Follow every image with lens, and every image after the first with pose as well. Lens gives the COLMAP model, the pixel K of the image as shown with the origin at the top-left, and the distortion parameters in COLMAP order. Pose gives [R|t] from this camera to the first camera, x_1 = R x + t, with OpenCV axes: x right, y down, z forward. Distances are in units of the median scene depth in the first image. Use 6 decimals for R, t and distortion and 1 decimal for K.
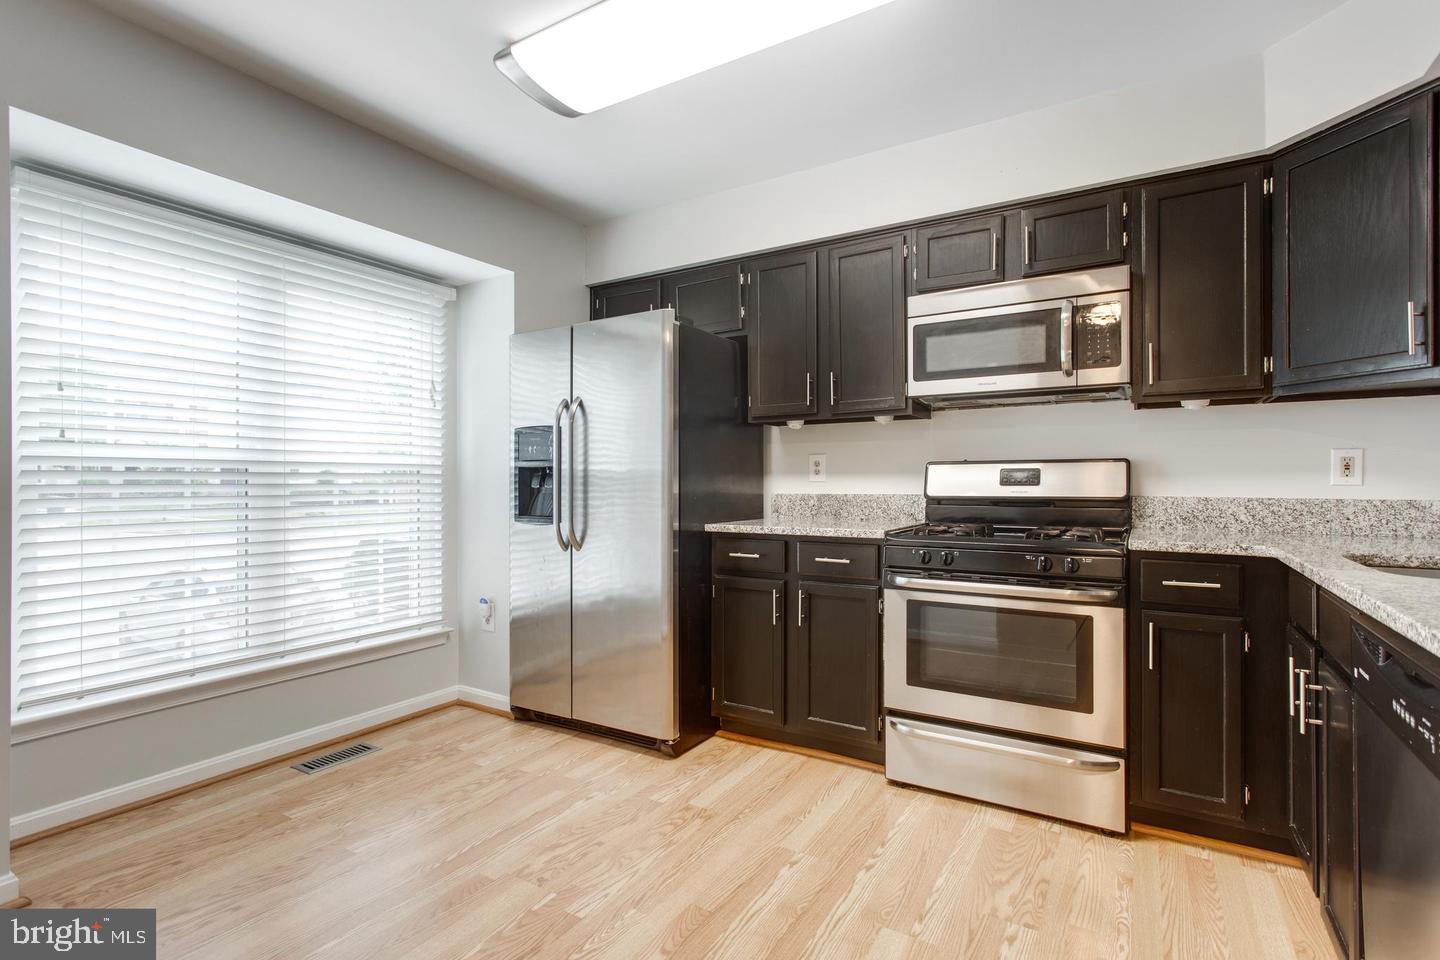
lens RADIAL K [[681.1, 0, 725.0], [0, 681.1, 479.7], [0, 0, 1]] dist [-0.000385, 0.001110]
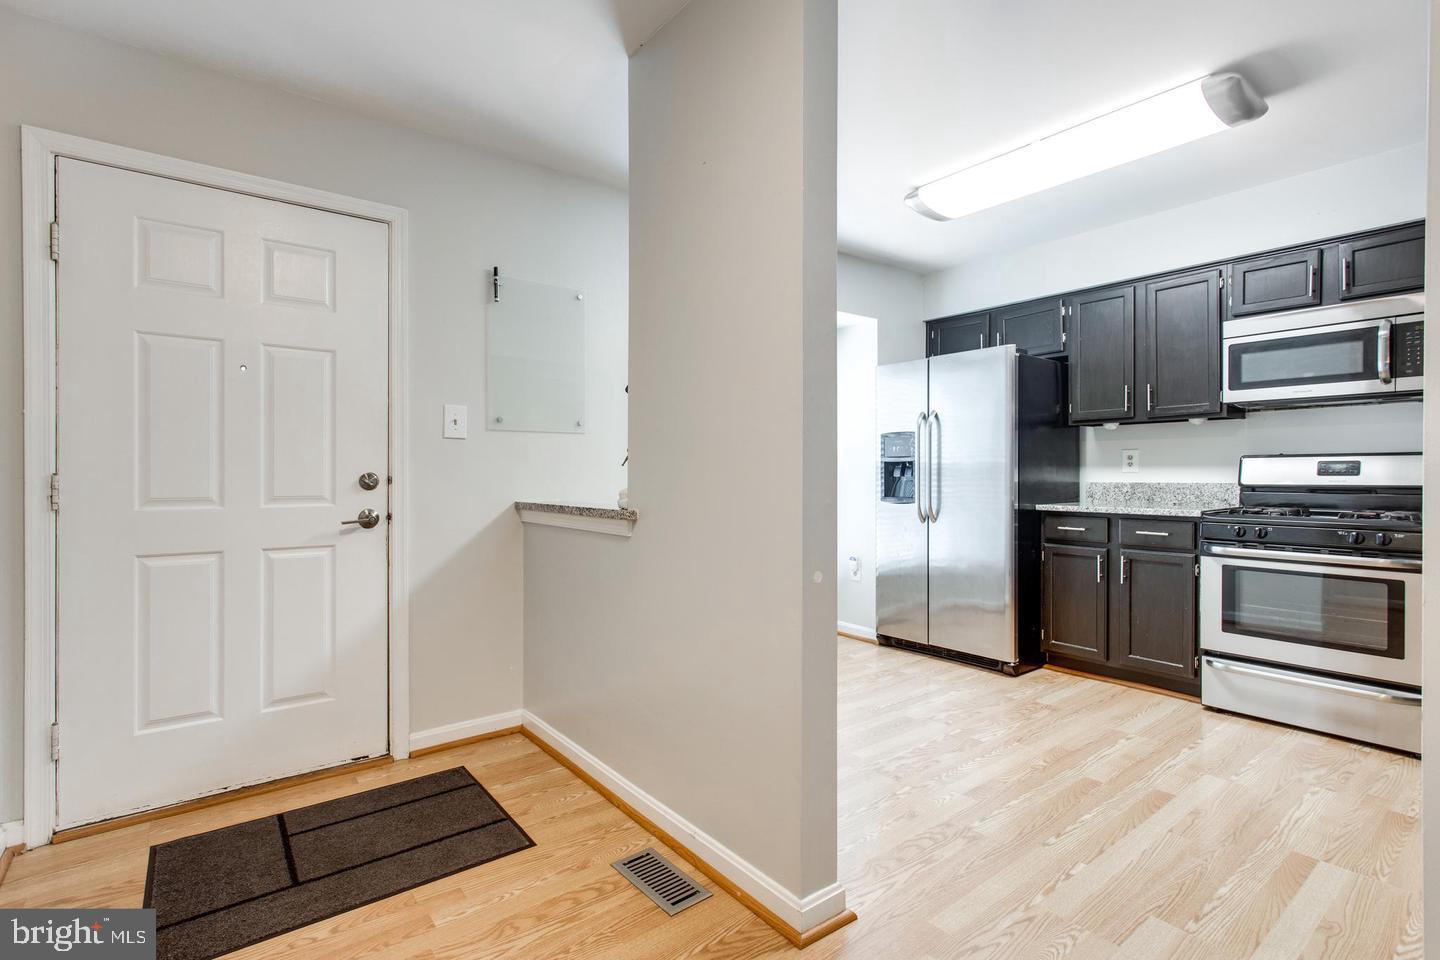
lens RADIAL K [[681.1, 0, 715.0], [0, 681.1, 476.7], [0, 0, 1]] dist [-0.000385, 0.001110]
pose [[0.934772, 0.001835, -0.355243, -0.149732], [0.000979, 0.999970, 0.007742, 0.000649], [0.355246, -0.007584, 0.934742, -0.470512]]
